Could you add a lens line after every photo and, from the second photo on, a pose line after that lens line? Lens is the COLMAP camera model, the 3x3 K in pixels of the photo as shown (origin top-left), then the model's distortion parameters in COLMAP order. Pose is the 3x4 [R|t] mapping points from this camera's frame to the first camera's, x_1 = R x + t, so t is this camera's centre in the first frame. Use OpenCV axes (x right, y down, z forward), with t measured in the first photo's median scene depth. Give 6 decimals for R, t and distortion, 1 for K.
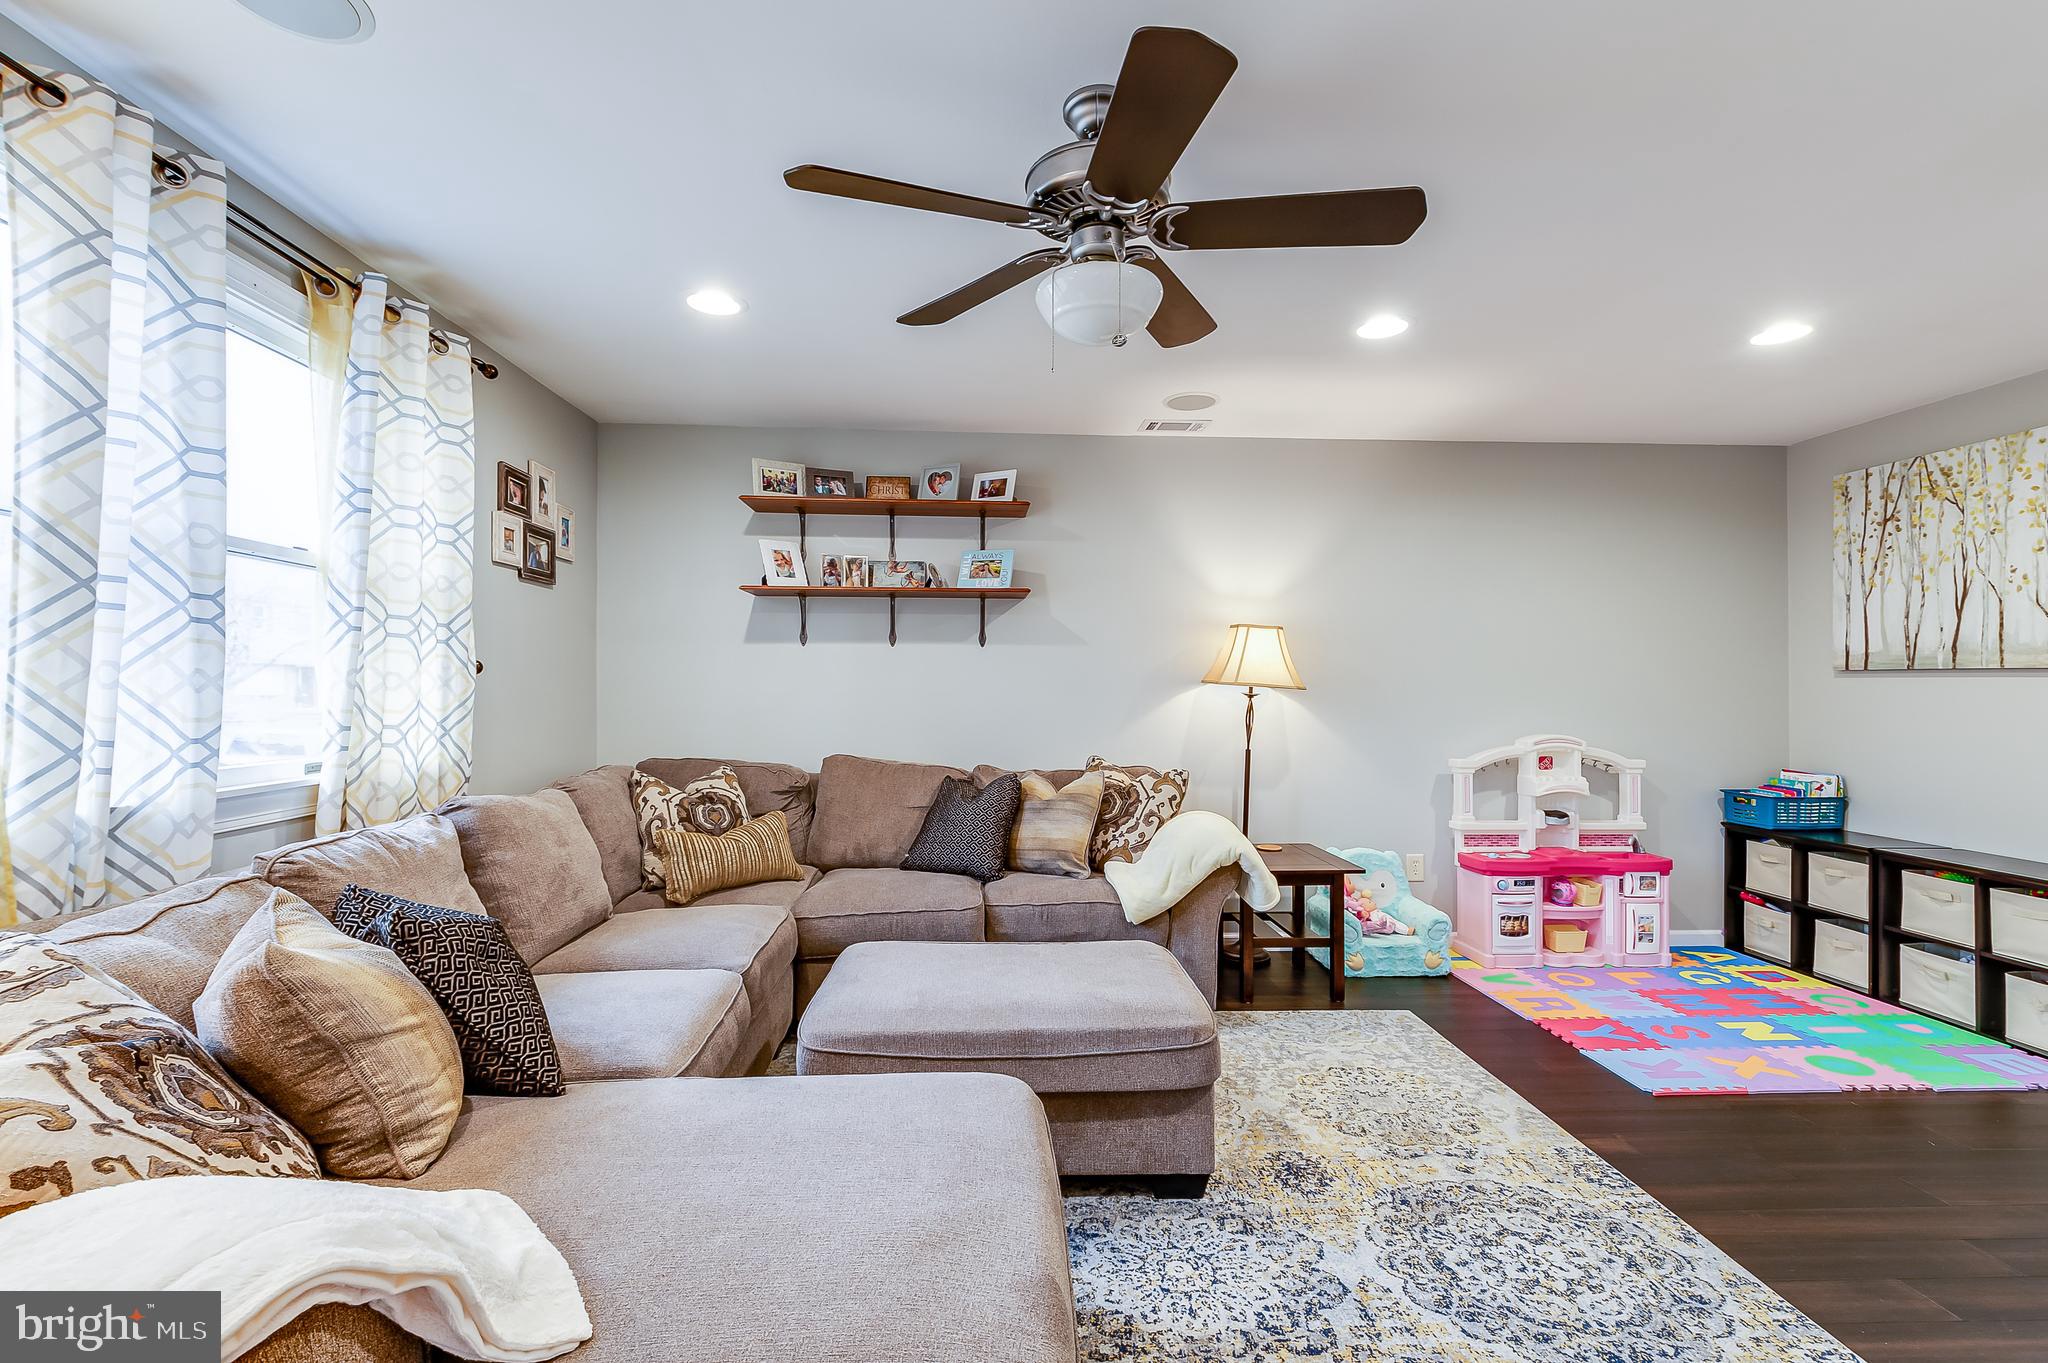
lens RADIAL K [[899.5, 0, 1025.1], [0, 899.5, 687.7], [0, 0, 1]] dist [0.013552, -0.000964]
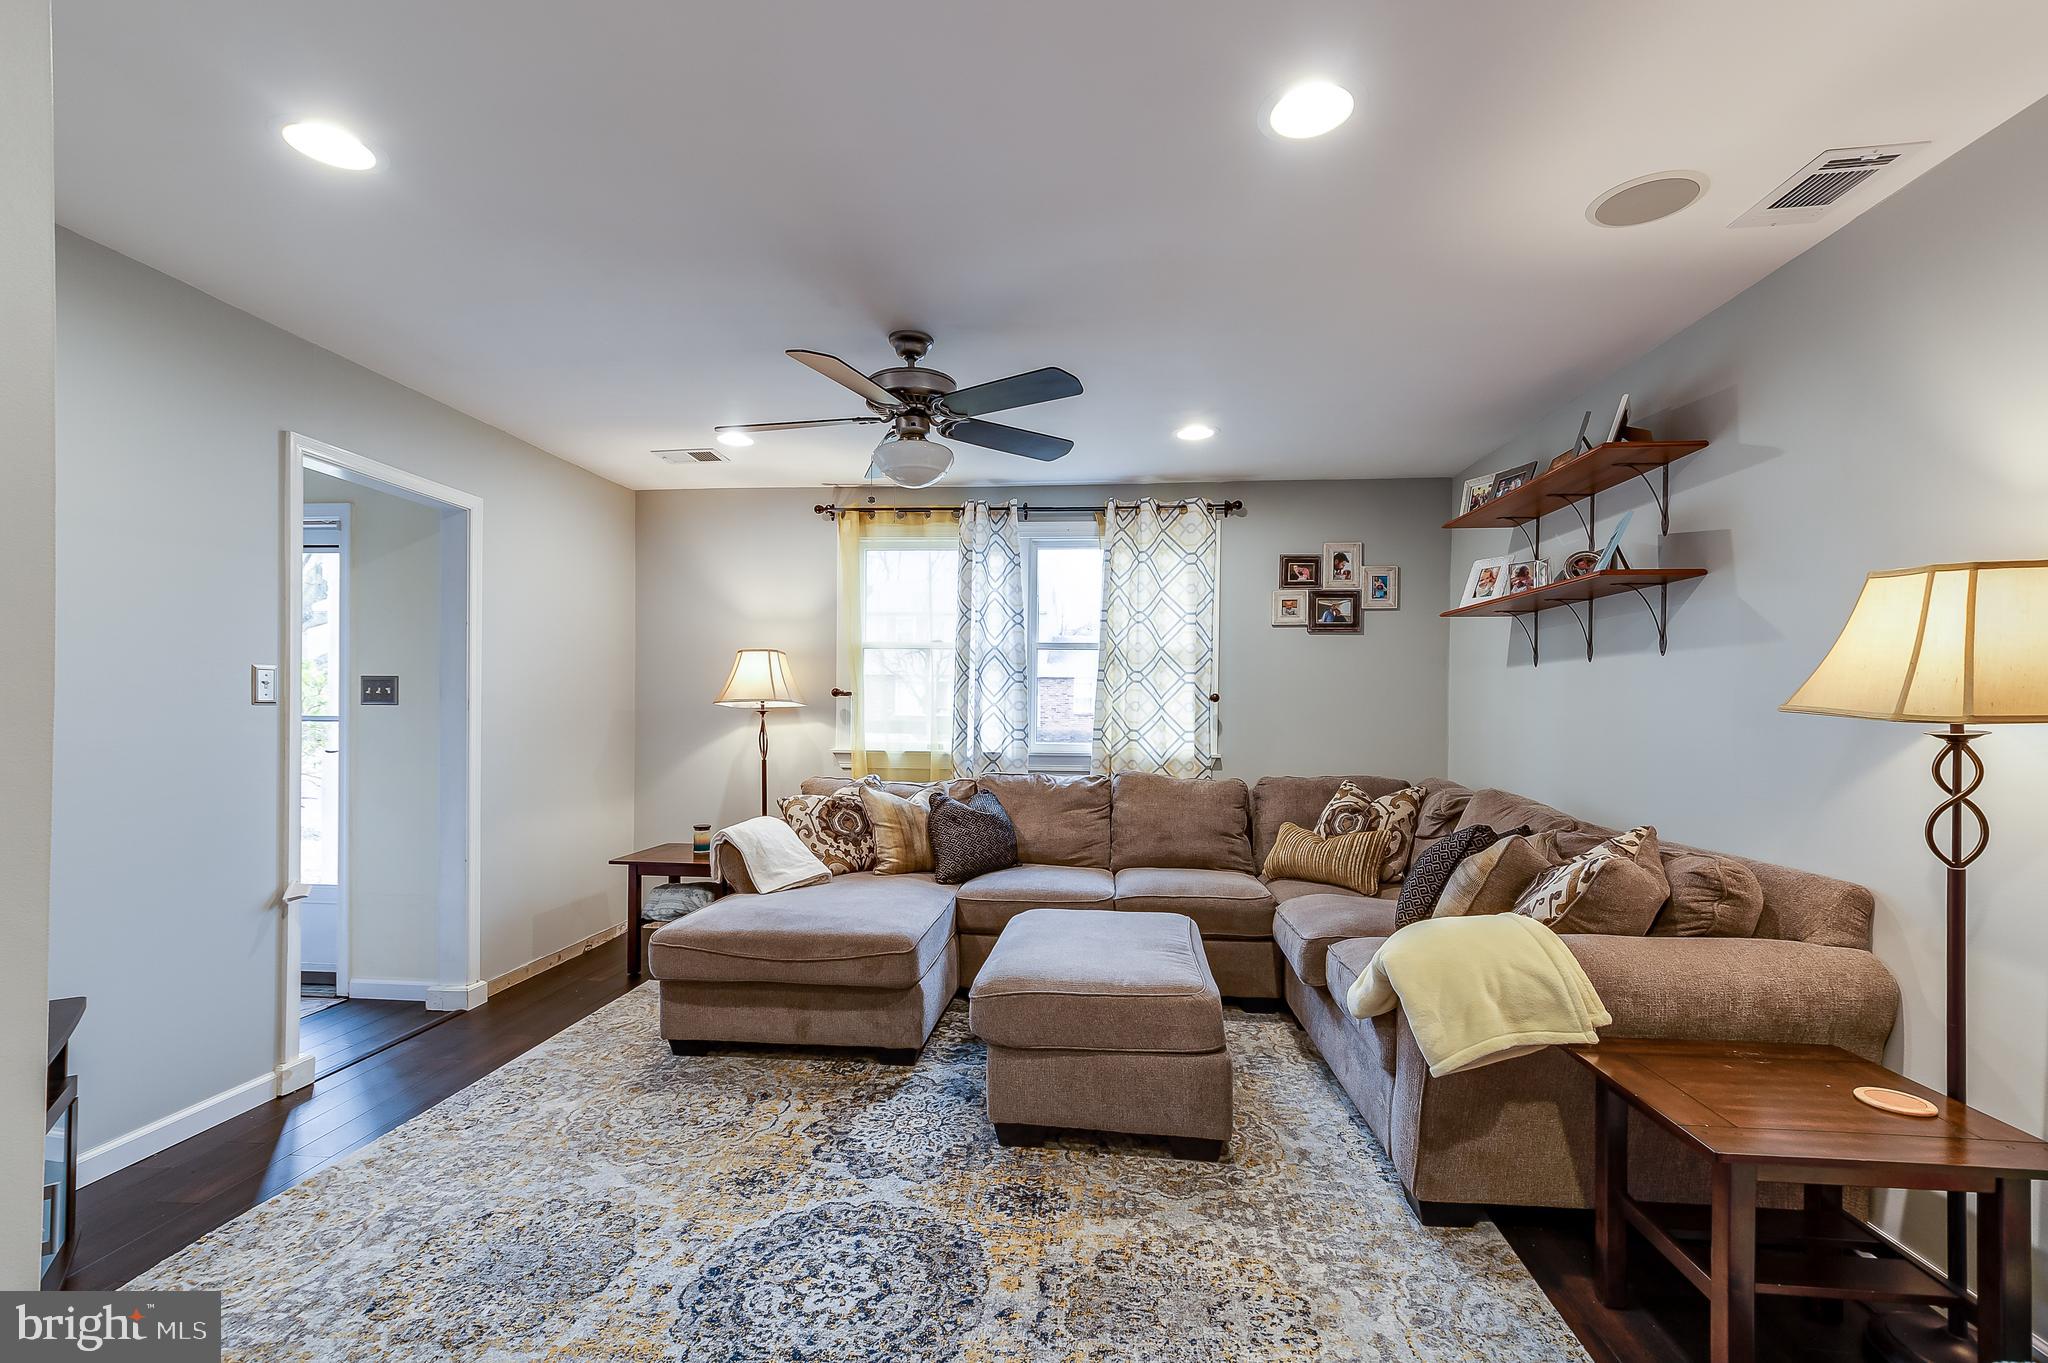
lens RADIAL K [[899.5, 0, 1026.2], [0, 899.5, 713.5], [0, 0, 1]] dist [0.013552, -0.000964]
pose [[-0.139603, 0.003037, -0.990203, 1.450842], [-0.010824, 0.999931, 0.004593, 0.001568], [0.990148, 0.011360, -0.139560, 1.285871]]
